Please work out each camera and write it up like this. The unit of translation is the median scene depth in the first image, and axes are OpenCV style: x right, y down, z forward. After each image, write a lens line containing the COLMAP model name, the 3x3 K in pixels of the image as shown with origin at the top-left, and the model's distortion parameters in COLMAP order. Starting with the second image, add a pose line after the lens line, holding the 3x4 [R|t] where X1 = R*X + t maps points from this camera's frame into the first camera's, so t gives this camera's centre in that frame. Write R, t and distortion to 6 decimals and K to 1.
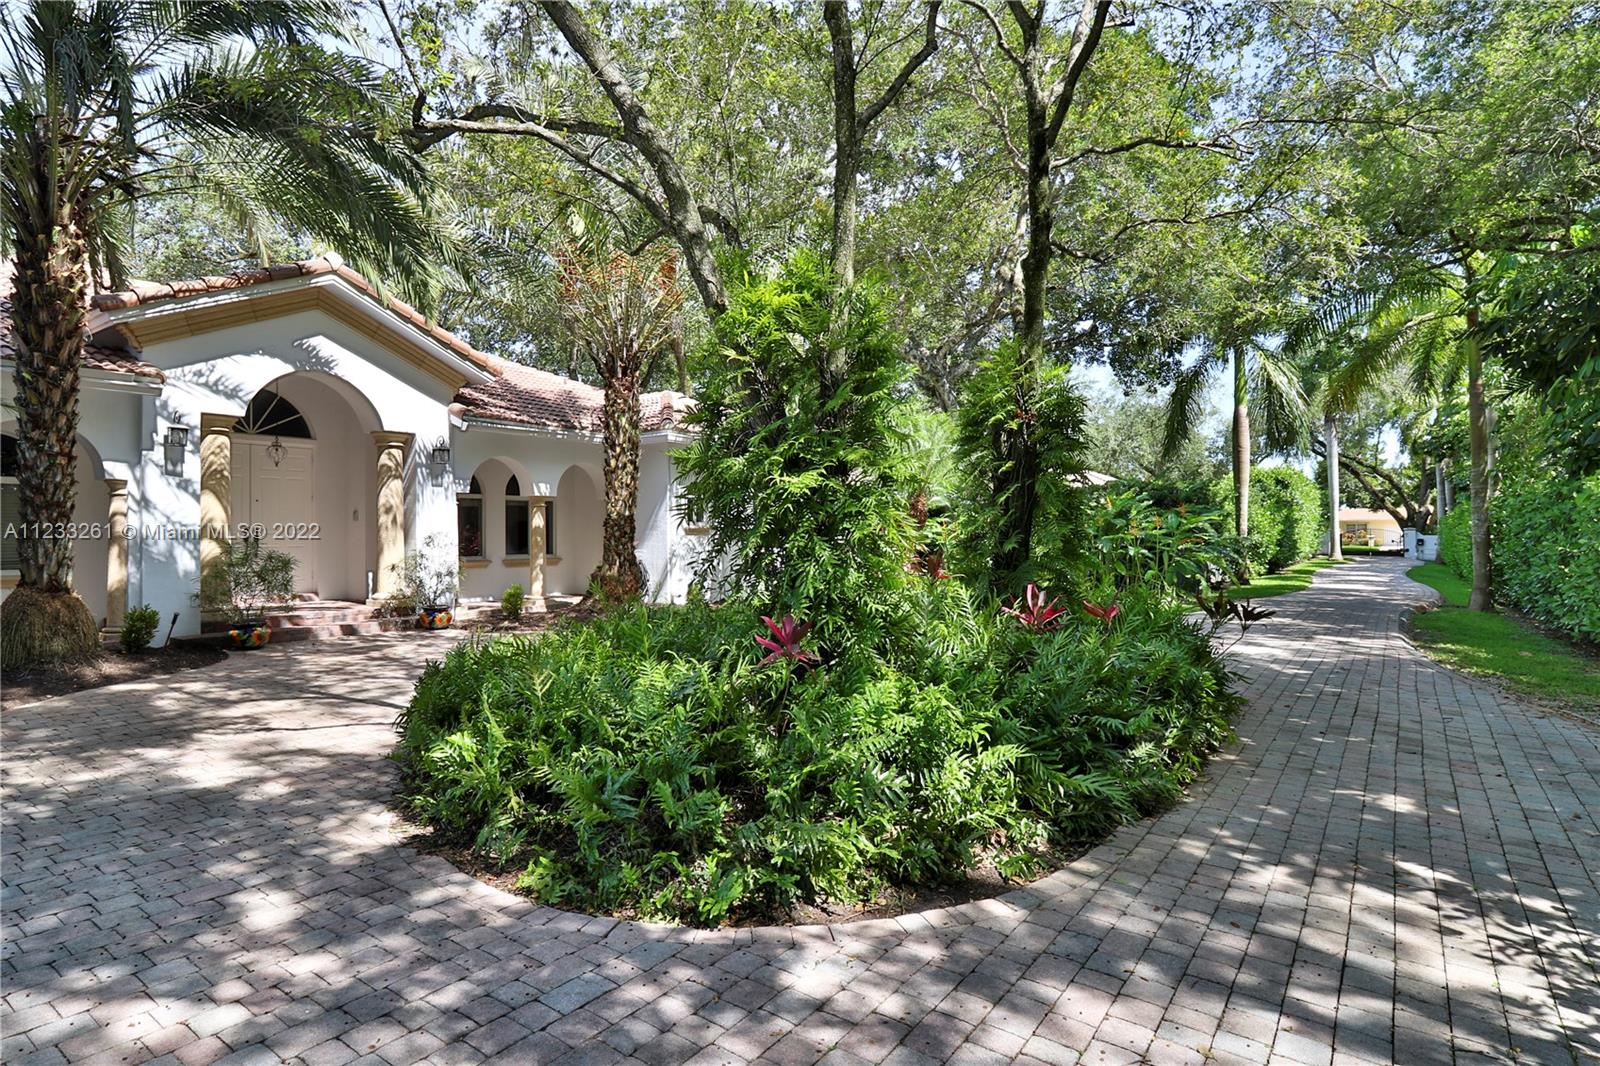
lens RADIAL K [[801.0, 0, 800.0], [0, 801.0, 533.0], [0, 0, 1]] dist [-0.029519, -0.000367]
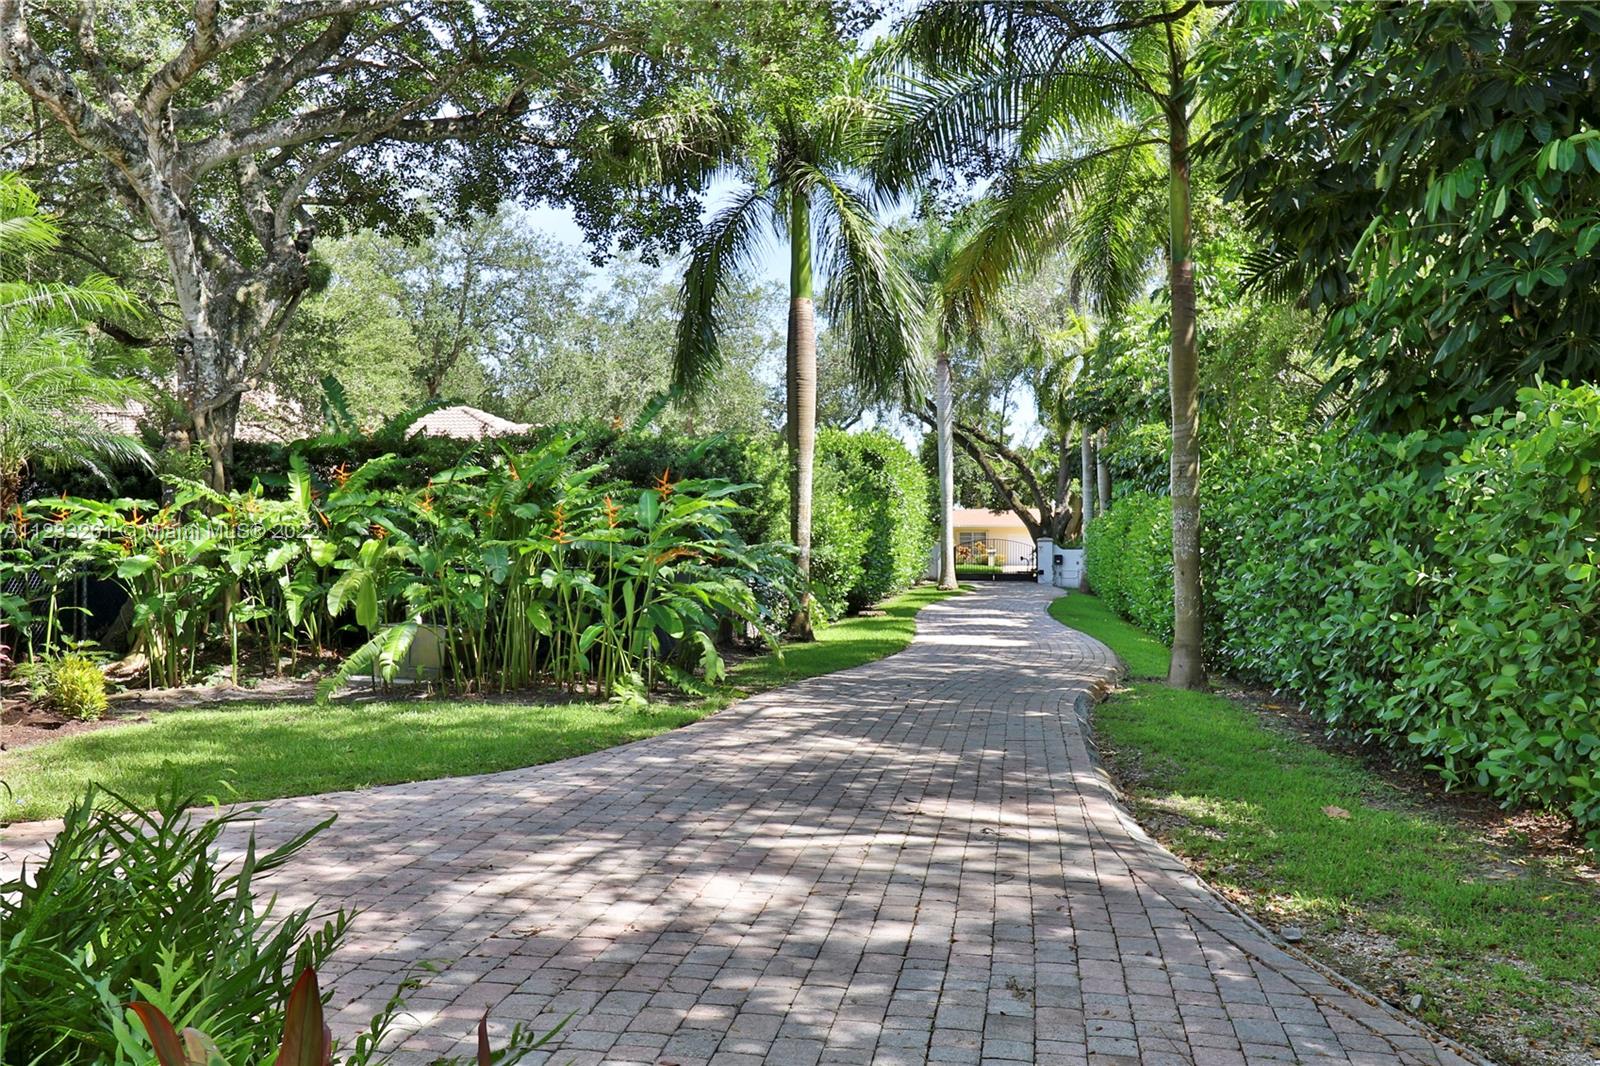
lens RADIAL K [[1340.9, 0, 800.0], [0, 1340.9, 533.0], [0, 0, 1]] dist [-0.000779, 0.000379]
pose [[0.882480, 0.011924, 0.470199, 0.090743], [-0.008720, 0.999922, -0.008992, 0.001256], [-0.470269, 0.003835, 0.882515, 0.142209]]
